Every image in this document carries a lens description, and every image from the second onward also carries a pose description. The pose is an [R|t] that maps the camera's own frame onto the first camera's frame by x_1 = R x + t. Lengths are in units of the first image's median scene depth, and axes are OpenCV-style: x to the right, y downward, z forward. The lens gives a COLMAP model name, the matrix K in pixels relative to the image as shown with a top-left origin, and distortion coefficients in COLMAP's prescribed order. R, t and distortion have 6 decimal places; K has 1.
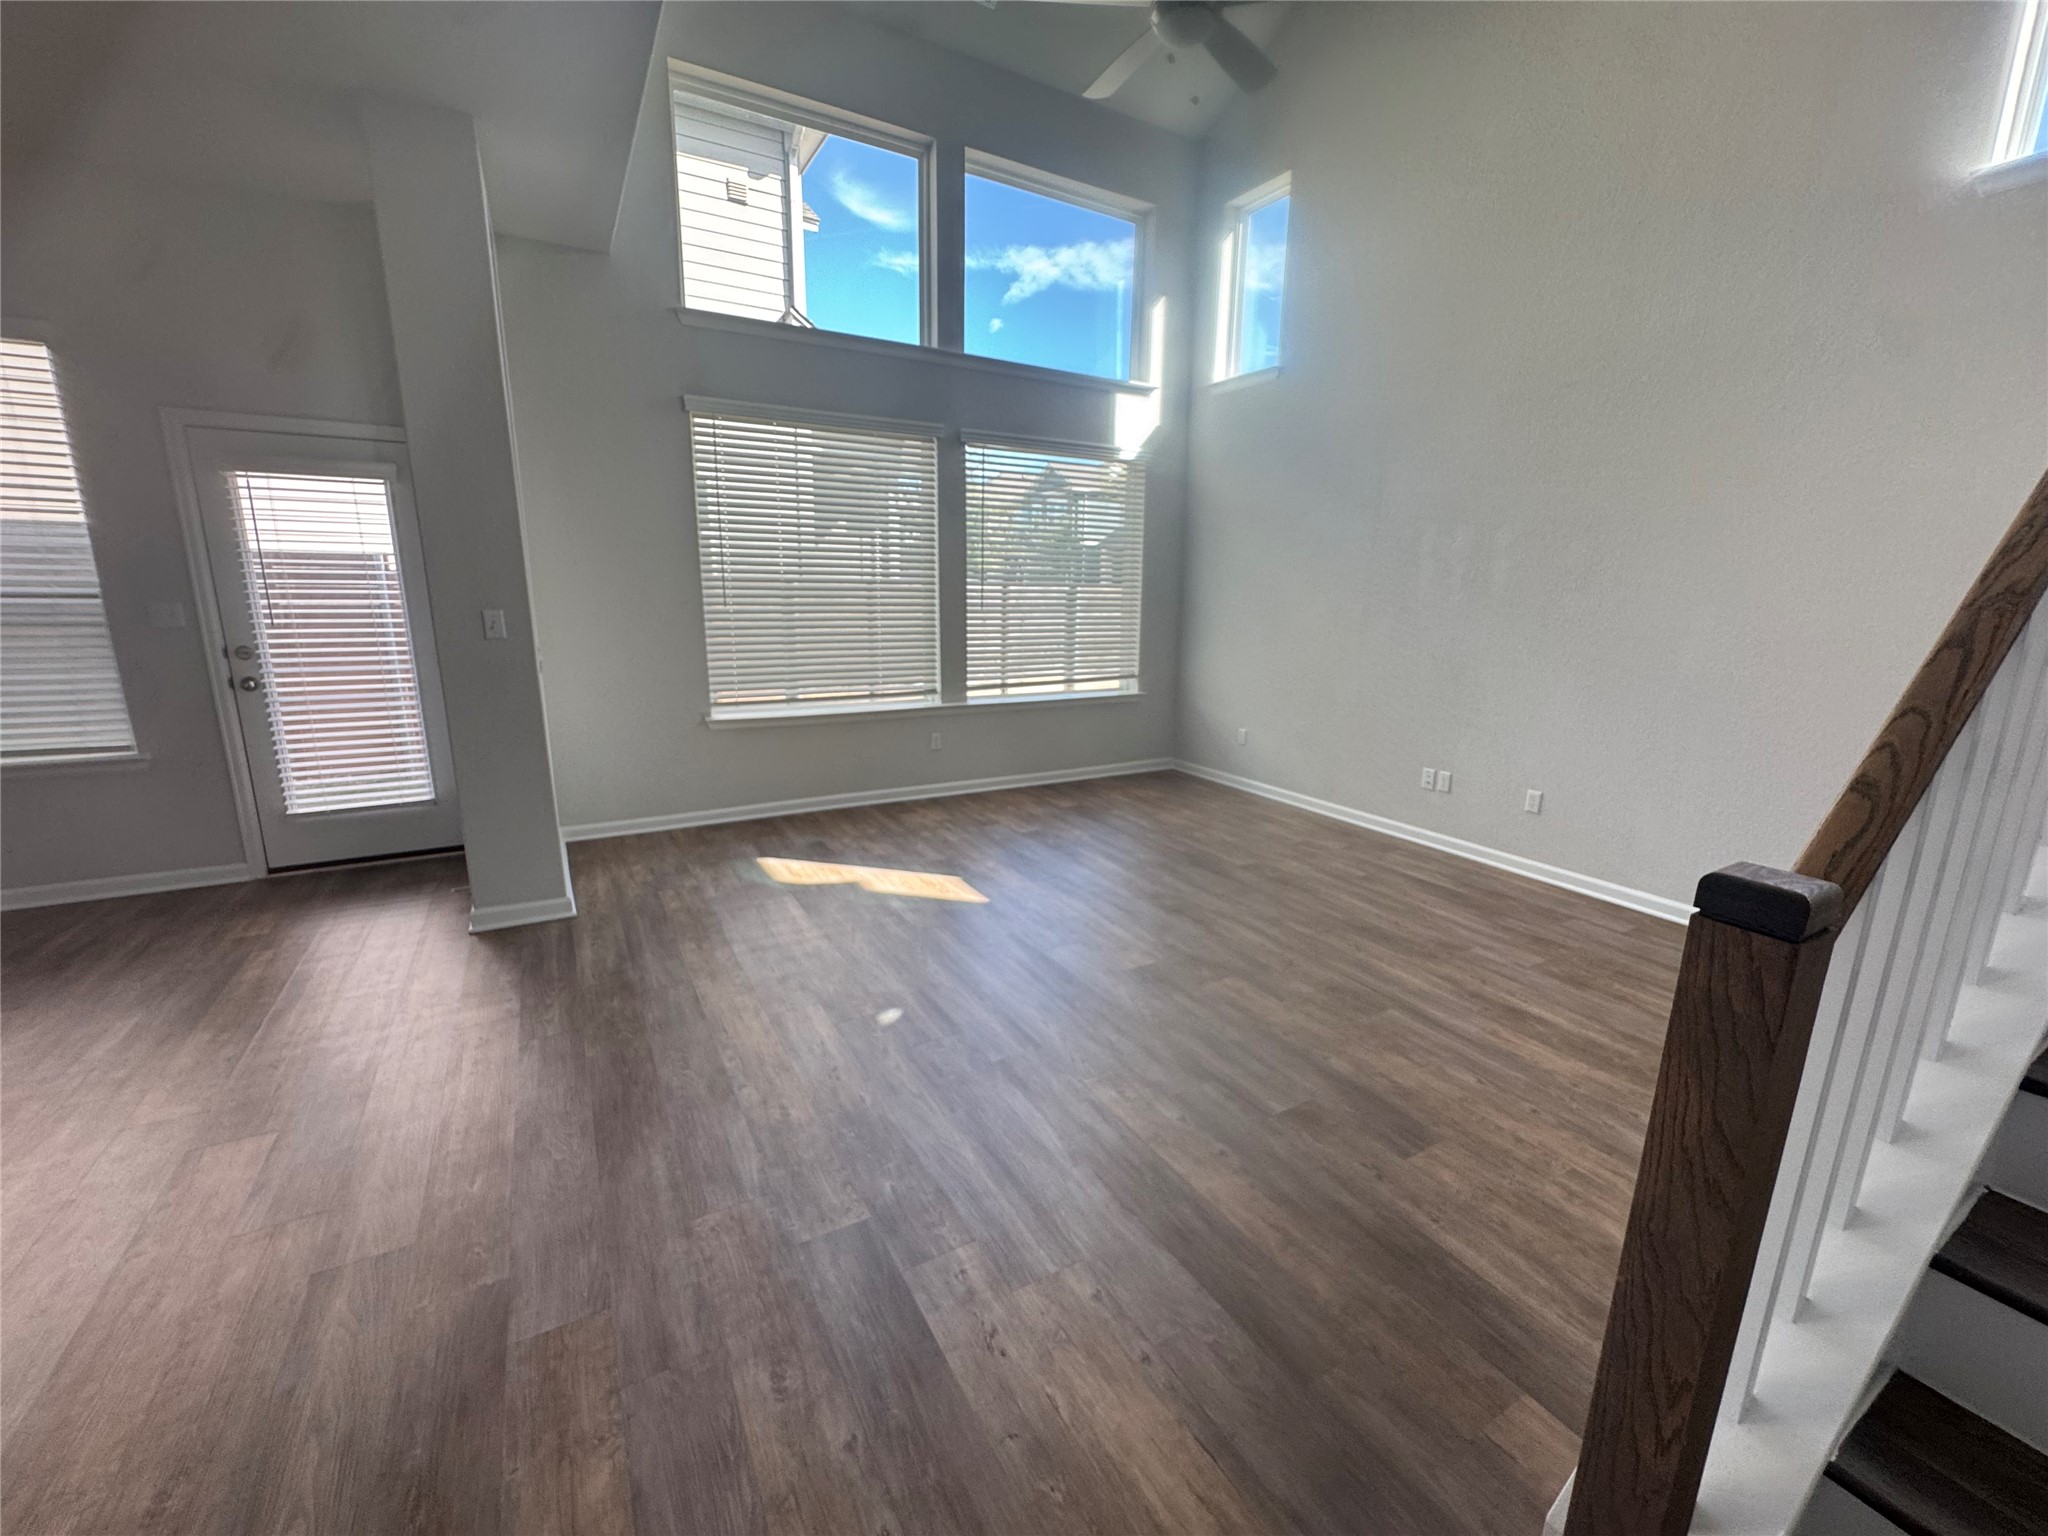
lens RADIAL K [[823.0, 0, 1019.3], [0, 823.0, 766.4], [0, 0, 1]] dist [0.000624, 0.000054]
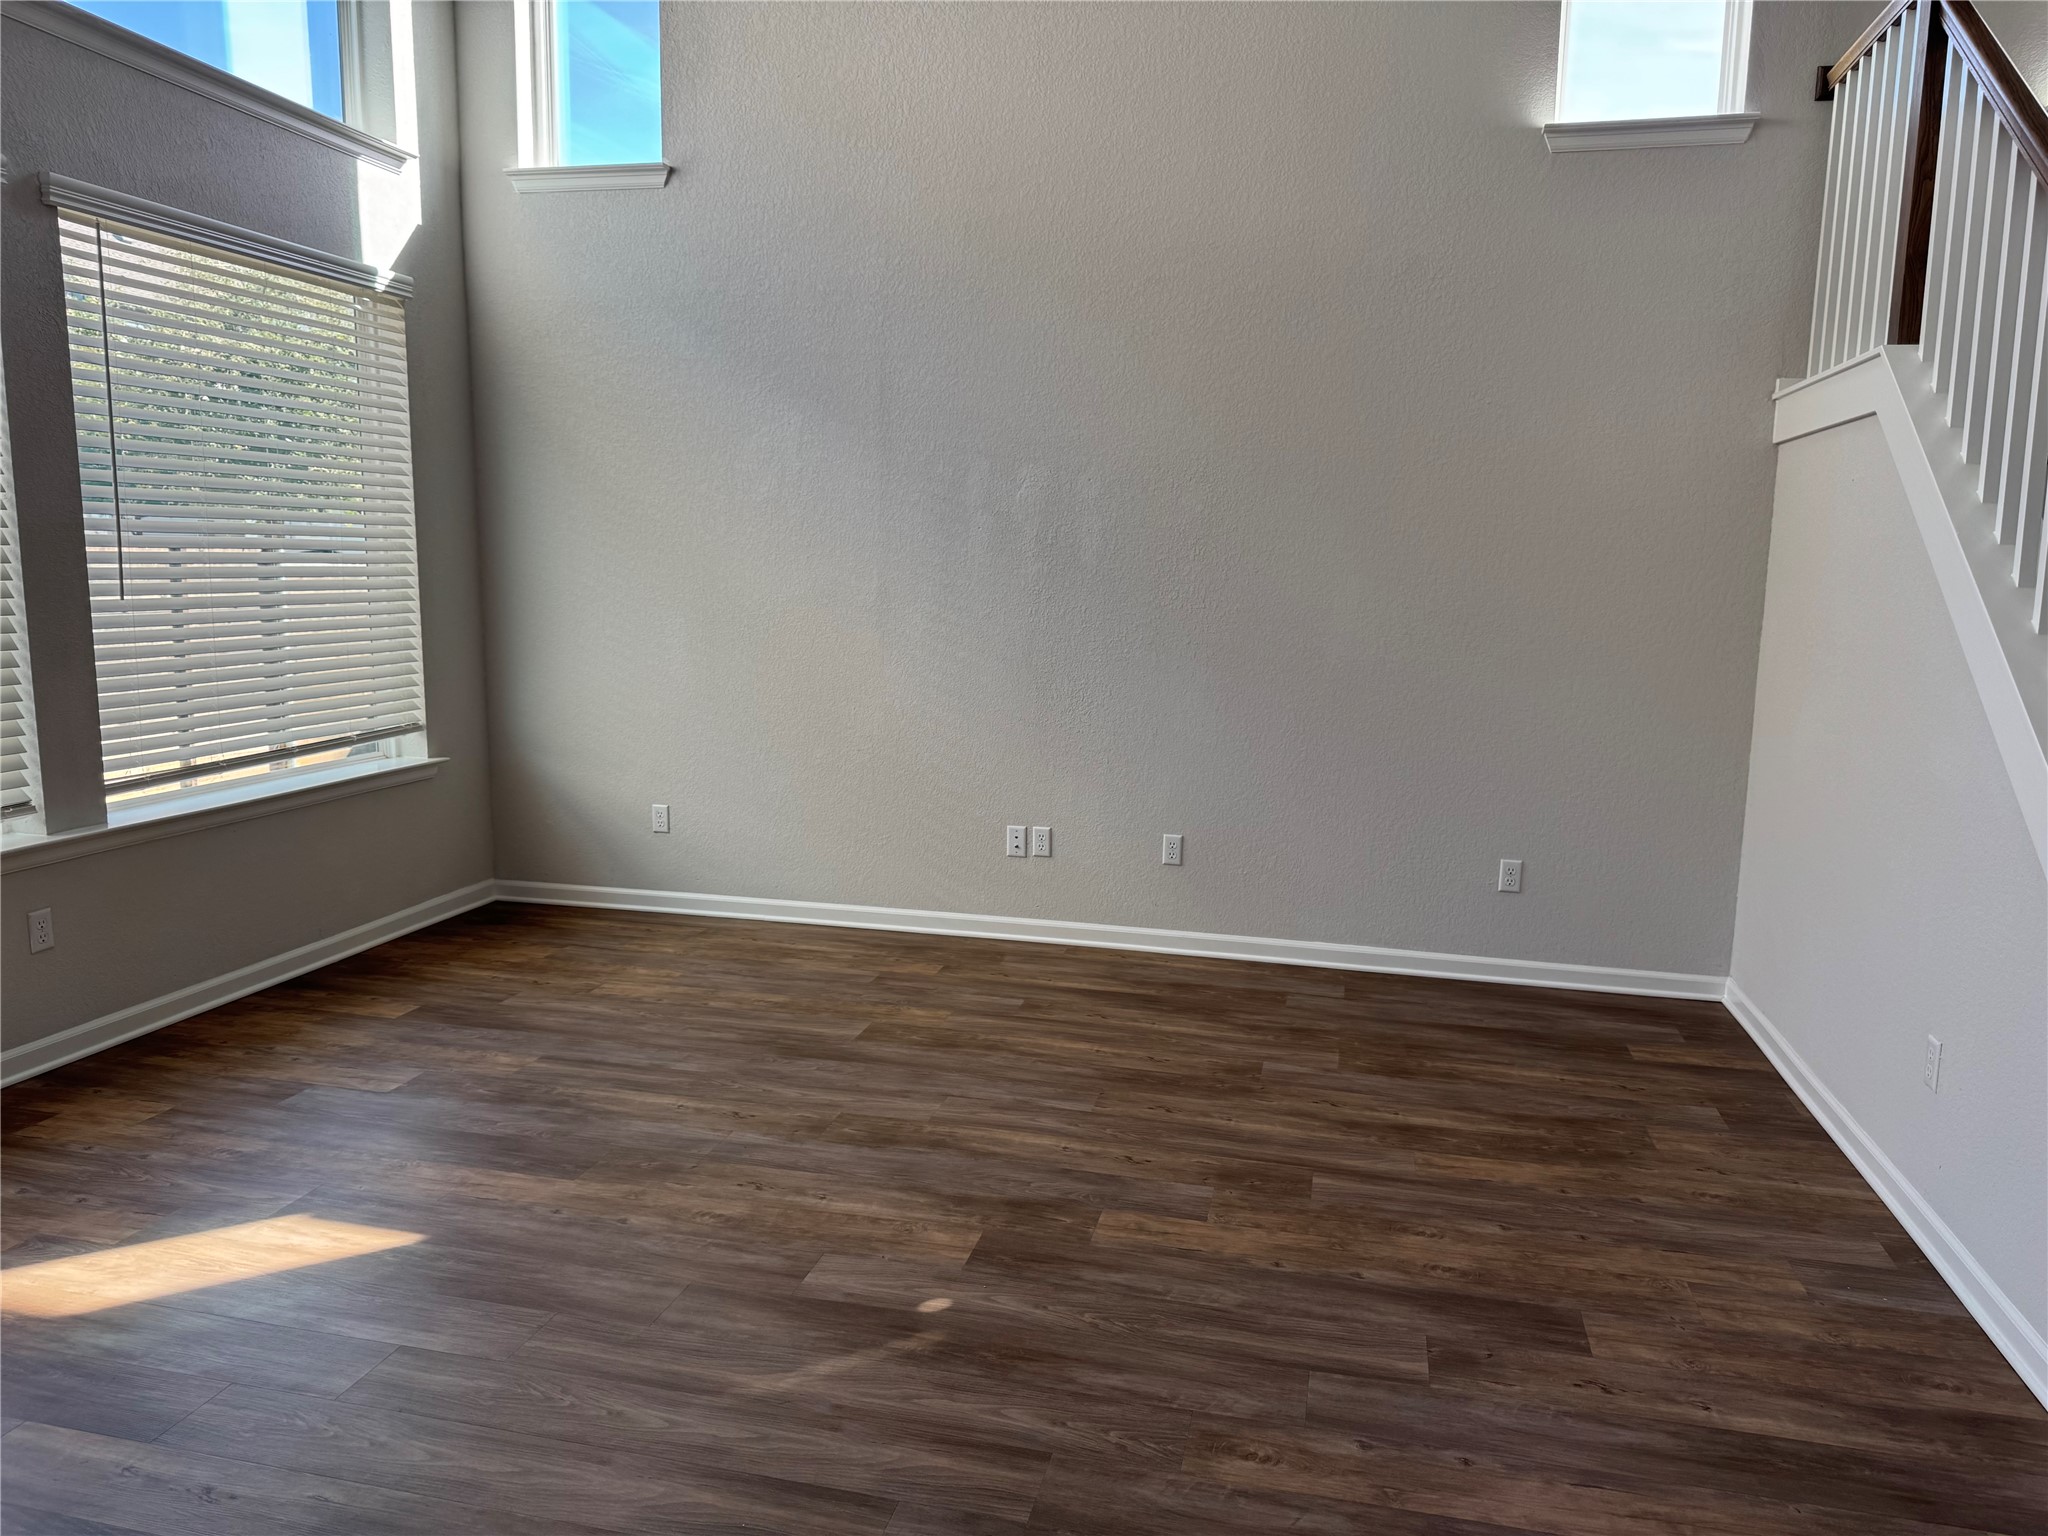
lens RADIAL K [[1437.3, 0, 1016.6], [0, 1437.3, 756.9], [0, 0, 1]] dist [0.165361, -0.267653]
pose [[0.690145, -0.101247, 0.716553, -0.365773], [0.149494, 0.988753, -0.004276, -0.052218], [-0.708061, 0.110071, 0.697519, 0.202740]]
